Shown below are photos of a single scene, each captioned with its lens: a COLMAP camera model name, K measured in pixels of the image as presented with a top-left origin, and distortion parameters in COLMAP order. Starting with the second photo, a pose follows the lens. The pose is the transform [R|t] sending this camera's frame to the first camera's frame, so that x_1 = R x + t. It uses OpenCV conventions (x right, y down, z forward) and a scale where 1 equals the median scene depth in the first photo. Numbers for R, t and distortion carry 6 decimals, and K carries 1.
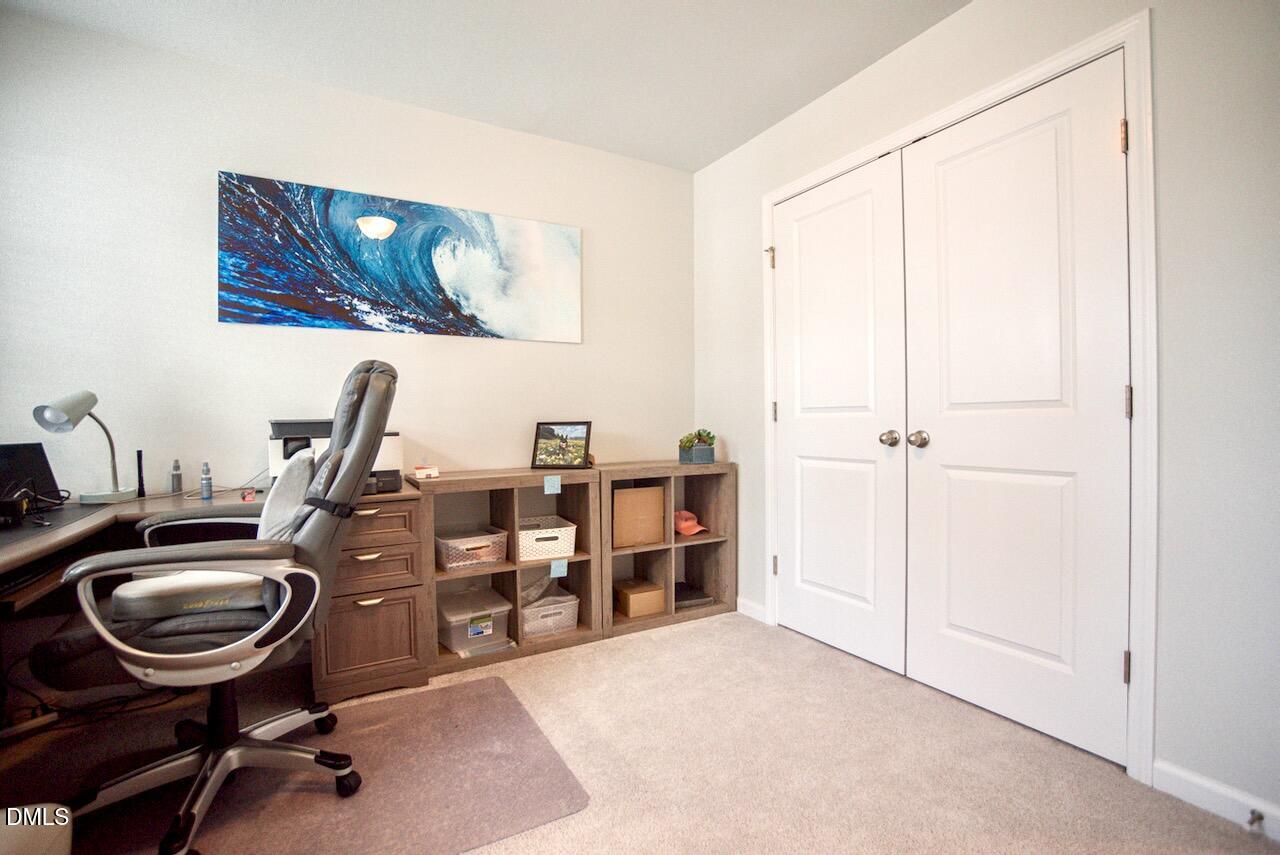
lens RADIAL K [[574.9, 0, 636.9], [0, 574.9, 425.3], [0, 0, 1]] dist [-0.067831, 0.024373]
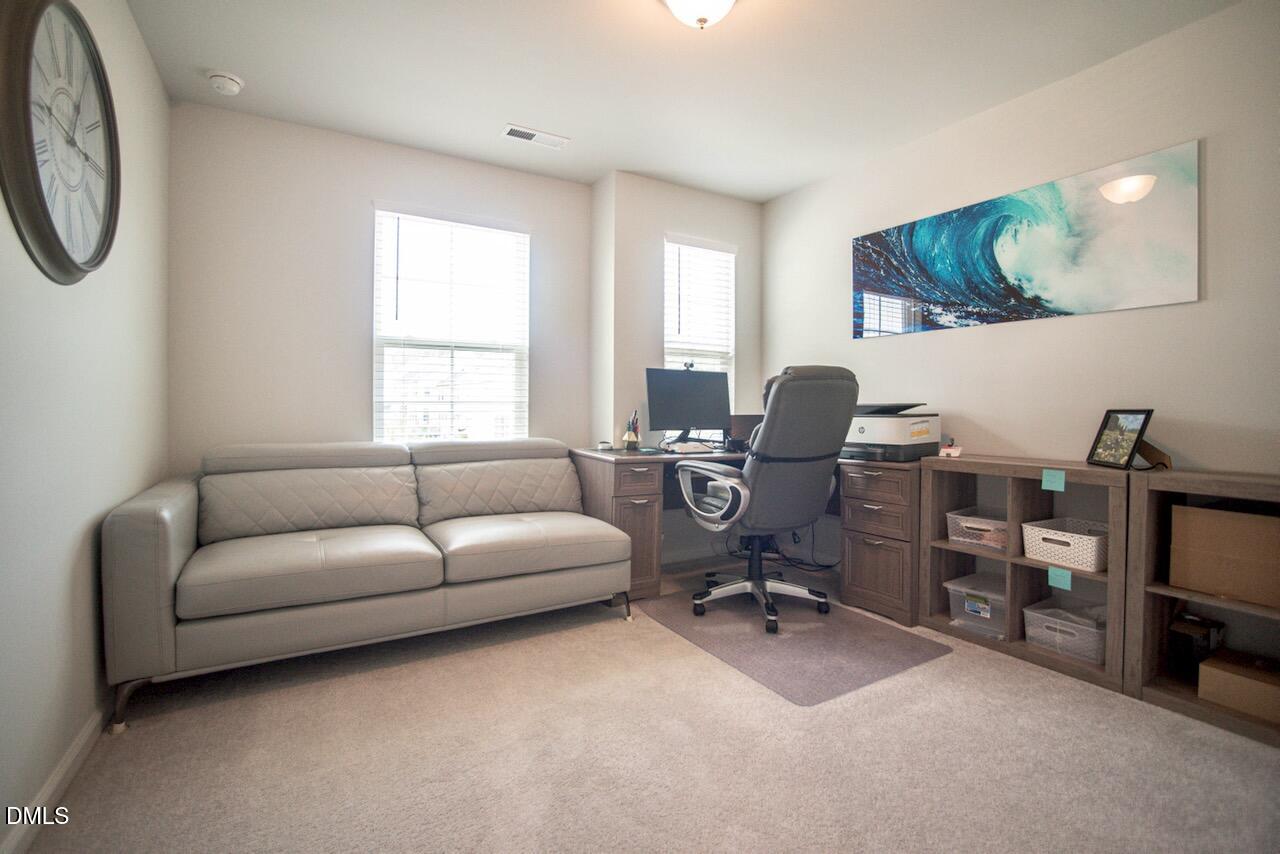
lens RADIAL K [[553.9, 0, 634.7], [0, 553.9, 418.2], [0, 0, 1]] dist [-0.064392, 0.018256]
pose [[0.021538, 0.031597, -0.999269, 0.727967], [-0.014669, 0.999403, 0.031286, -0.008538], [0.999660, 0.013985, 0.021988, 0.376482]]
